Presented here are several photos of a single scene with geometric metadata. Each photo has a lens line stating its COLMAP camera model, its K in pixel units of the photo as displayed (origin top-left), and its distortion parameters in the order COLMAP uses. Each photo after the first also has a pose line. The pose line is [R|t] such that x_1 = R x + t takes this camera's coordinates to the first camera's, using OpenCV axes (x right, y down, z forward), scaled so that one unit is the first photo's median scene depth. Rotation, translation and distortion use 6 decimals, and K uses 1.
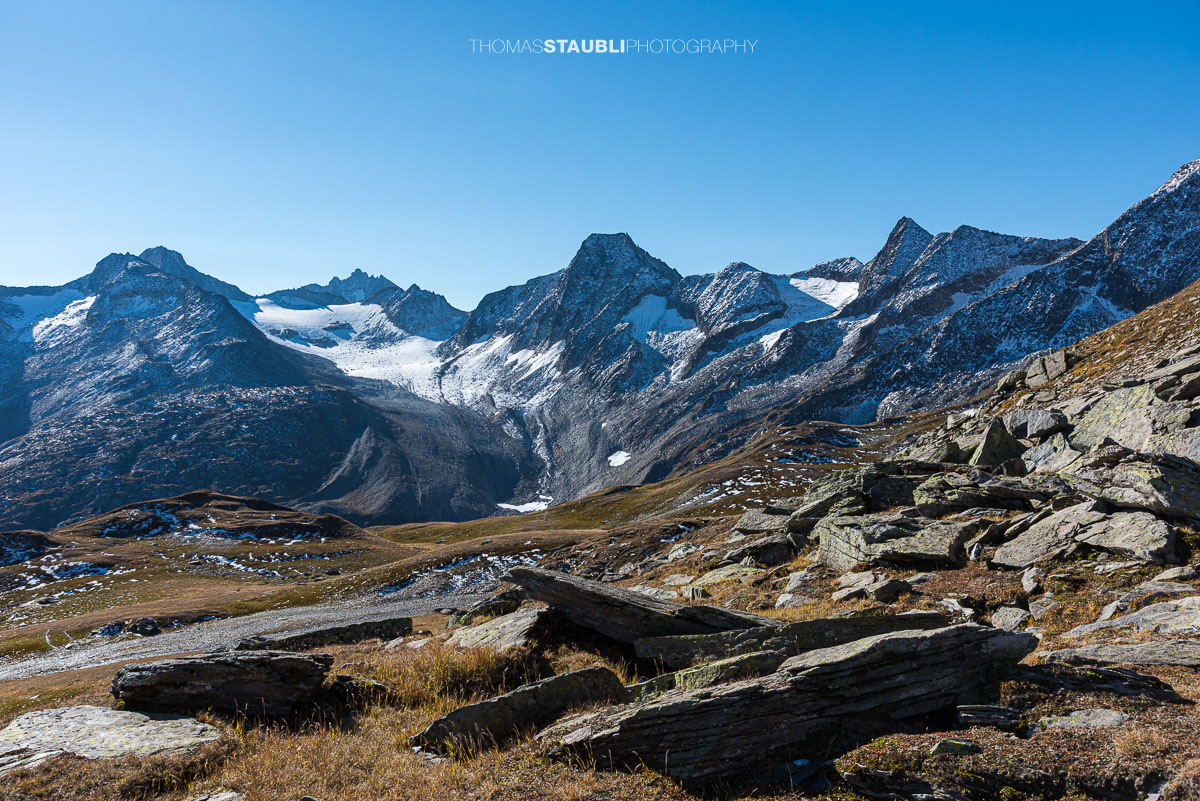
lens RADIAL K [[989.1, 0, 597.6], [0, 989.1, 409.8], [0, 0, 1]] dist [0.008635, -0.022843]
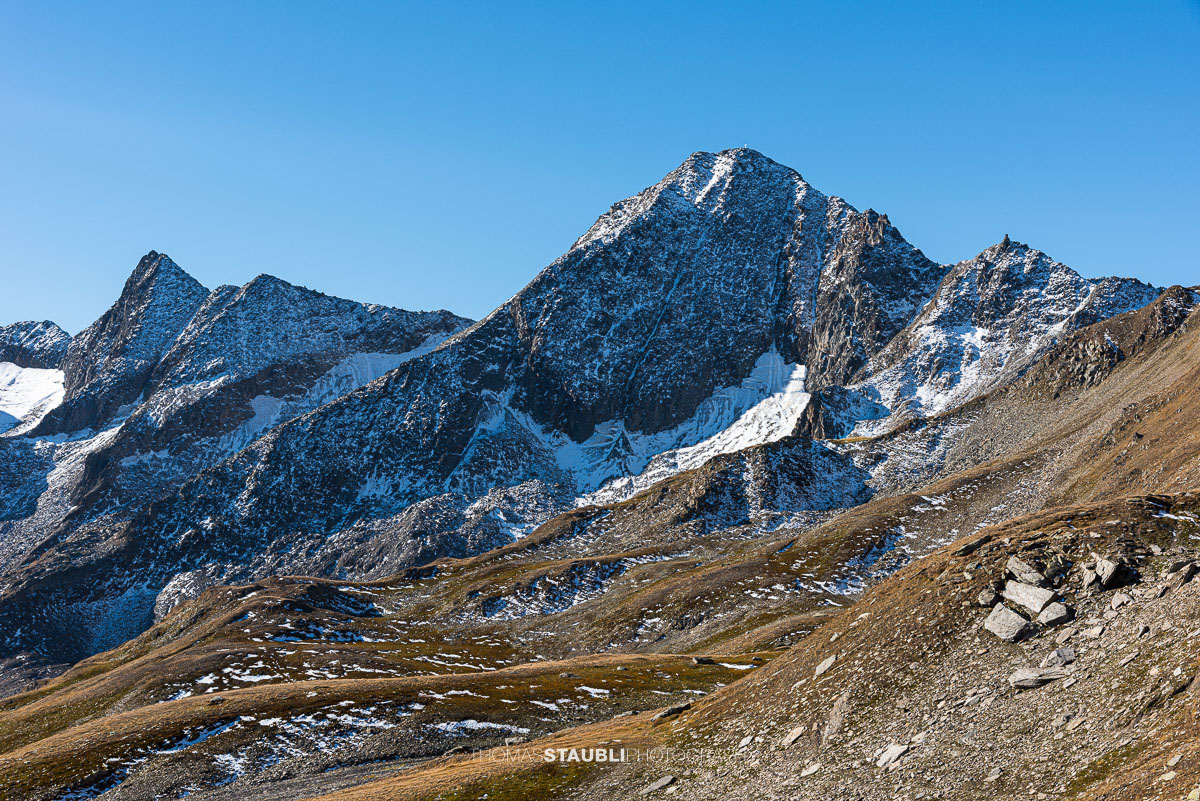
lens RADIAL K [[1962.2, 0, 594.6], [0, 1962.2, 409.3], [0, 0, 1]] dist [-0.009784, 0.000000]
pose [[0.840422, 0.041541, 0.540338, -0.061655], [0.022502, 0.993523, -0.111380, 0.012657], [-0.541465, 0.105765, 0.834044, 0.005819]]
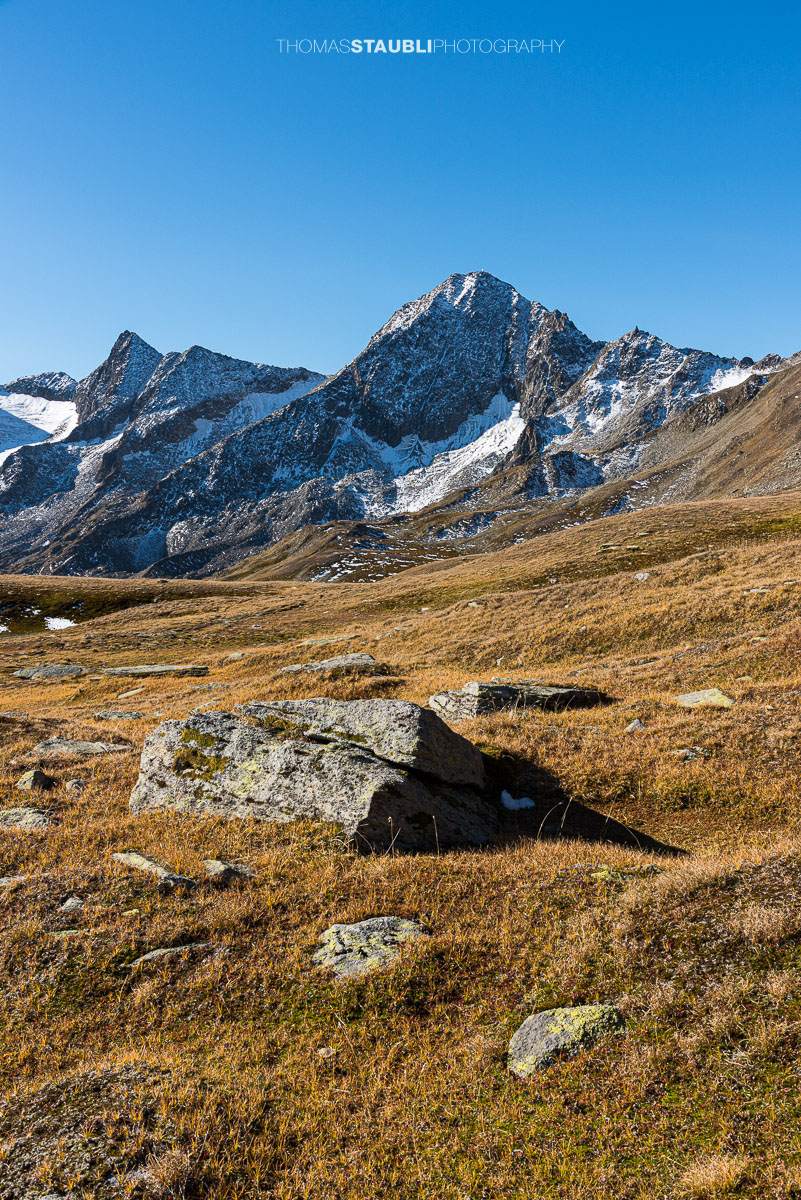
lens RADIAL K [[1218.8, 0, 399.4], [0, 1218.8, 611.7], [0, 0, 1]] dist [0.053684, 0.000000]
pose [[0.815775, -0.049429, 0.576253, -0.152794], [0.028241, 0.998557, 0.045673, 0.015688], [-0.577679, -0.020985, 0.815994, -0.051184]]
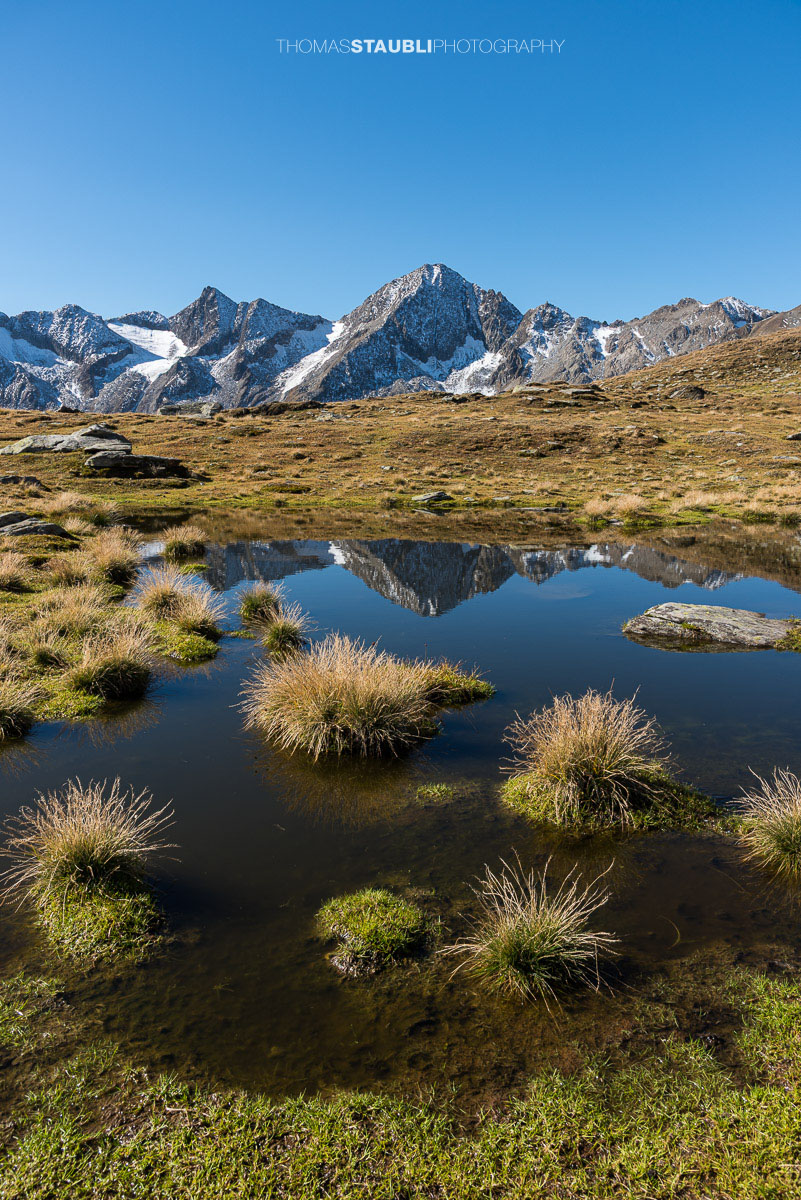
lens RADIAL K [[920.2, 0, 400.9], [0, 920.2, 602.9], [0, 0, 1]] dist [0.015559, -0.002679]
pose [[0.584097, -0.134638, 0.800439, -0.702343], [0.033122, 0.989279, 0.142232, 0.078521], [-0.811008, -0.056565, 0.582295, -0.003246]]
